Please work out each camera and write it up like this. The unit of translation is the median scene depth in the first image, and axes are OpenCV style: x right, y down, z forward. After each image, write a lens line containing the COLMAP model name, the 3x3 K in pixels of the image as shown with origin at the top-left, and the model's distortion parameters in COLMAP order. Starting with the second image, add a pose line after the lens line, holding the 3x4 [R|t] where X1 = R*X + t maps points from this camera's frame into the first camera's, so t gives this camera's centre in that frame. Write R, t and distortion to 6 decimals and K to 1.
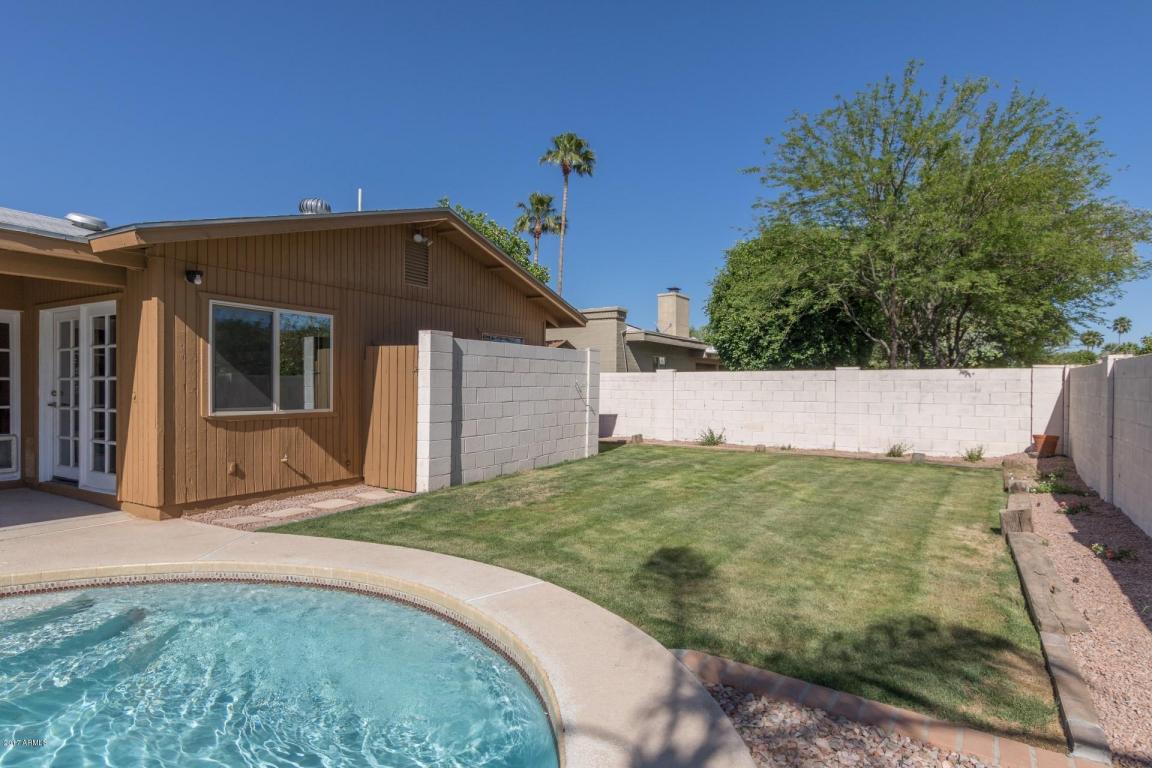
lens RADIAL K [[626.9, 0, 559.6], [0, 626.9, 392.9], [0, 0, 1]] dist [0.000434, 0.000570]
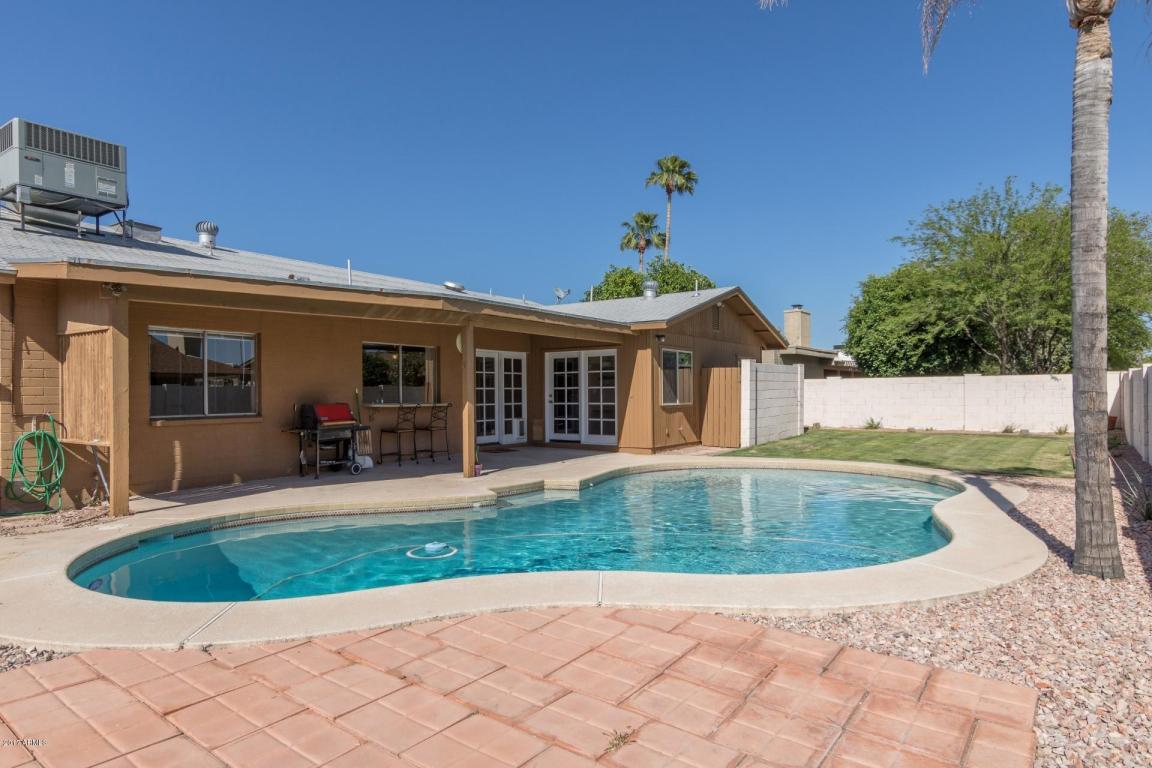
lens RADIAL K [[664.8, 0, 576.0], [0, 664.8, 384.0], [0, 0, 1]] dist [0.003019, 0.000359]
pose [[0.997965, -0.013795, -0.062257, -0.375943], [0.012340, 0.999643, -0.023697, 0.008051], [0.062562, 0.022880, 0.997779, -0.624324]]
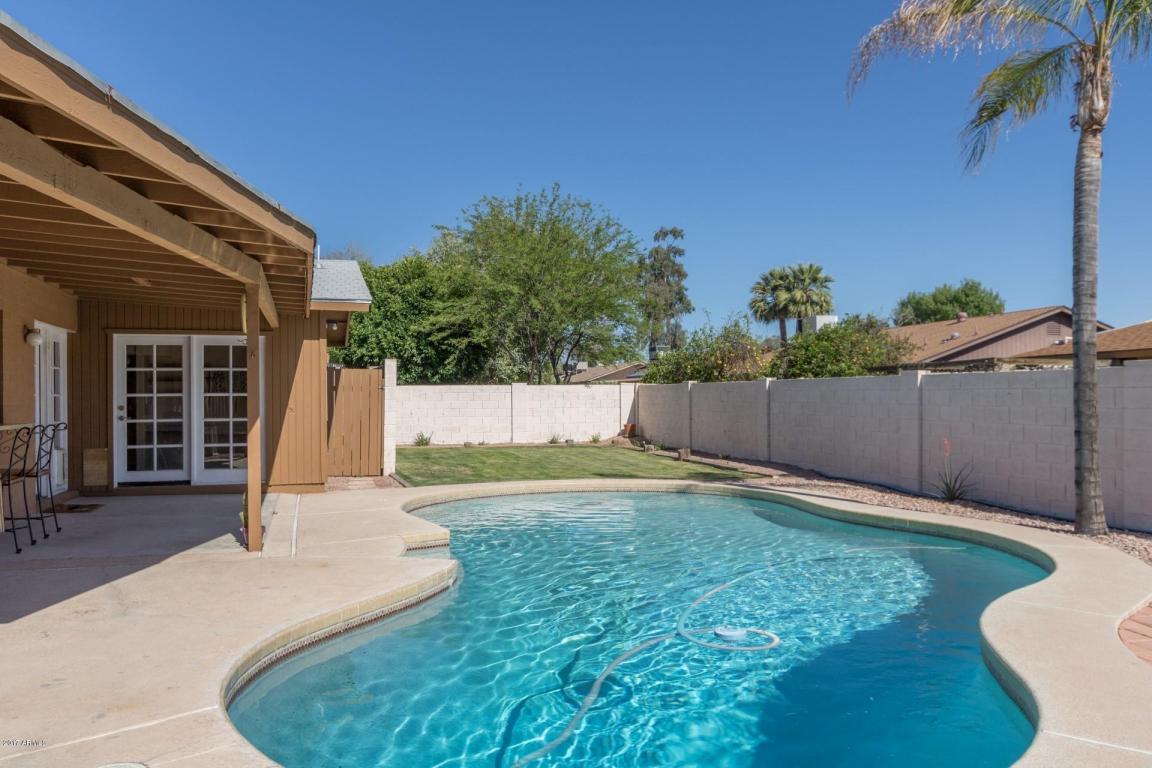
lens RADIAL K [[844.2, 0, 576.0], [0, 844.2, 384.0], [0, 0, 1]] dist [-0.007563, -0.003599]
pose [[0.679751, 0.002987, 0.733436, -0.843489], [0.016917, 0.999662, -0.019751, 0.000332], [-0.733247, 0.025833, 0.679471, -0.382081]]
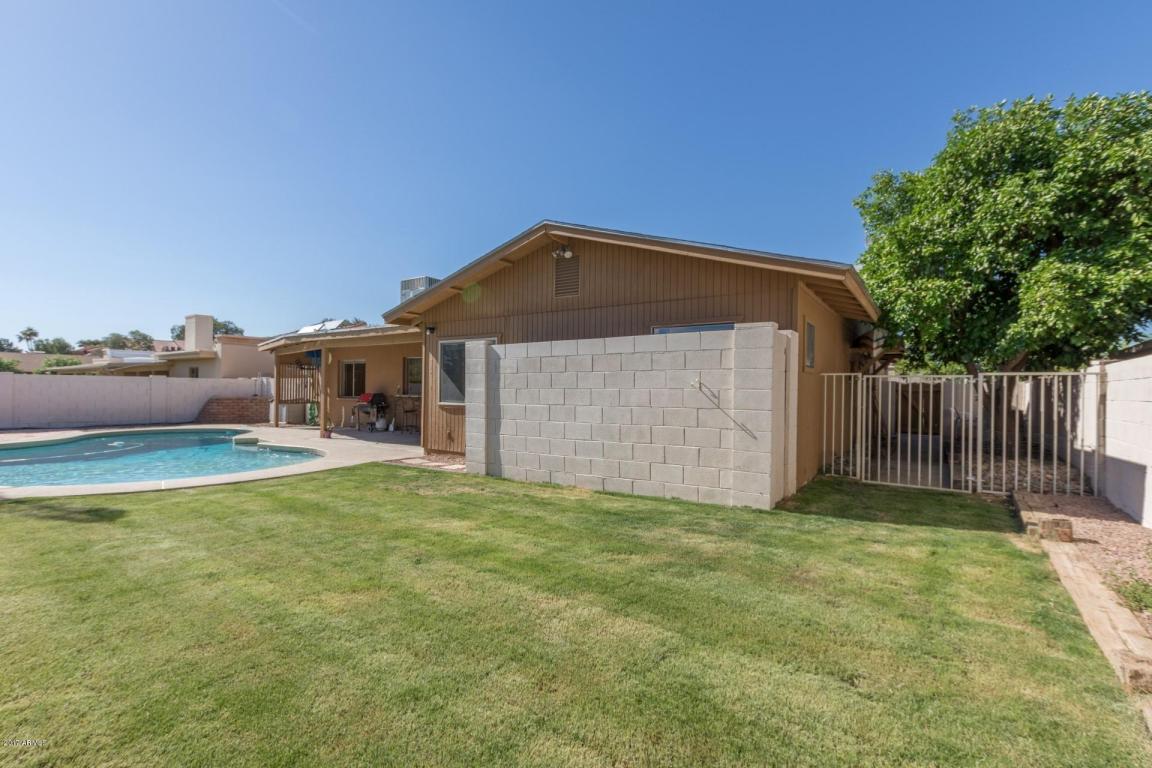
lens RADIAL K [[522.5, 0, 576.6], [0, 522.5, 388.0], [0, 0, 1]] dist [0.003073, 0.000105]
pose [[-0.075985, -0.012078, -0.997036, 0.501261], [-0.022827, 0.999686, -0.010370, -0.002075], [0.996848, 0.021971, -0.076237, 0.810829]]
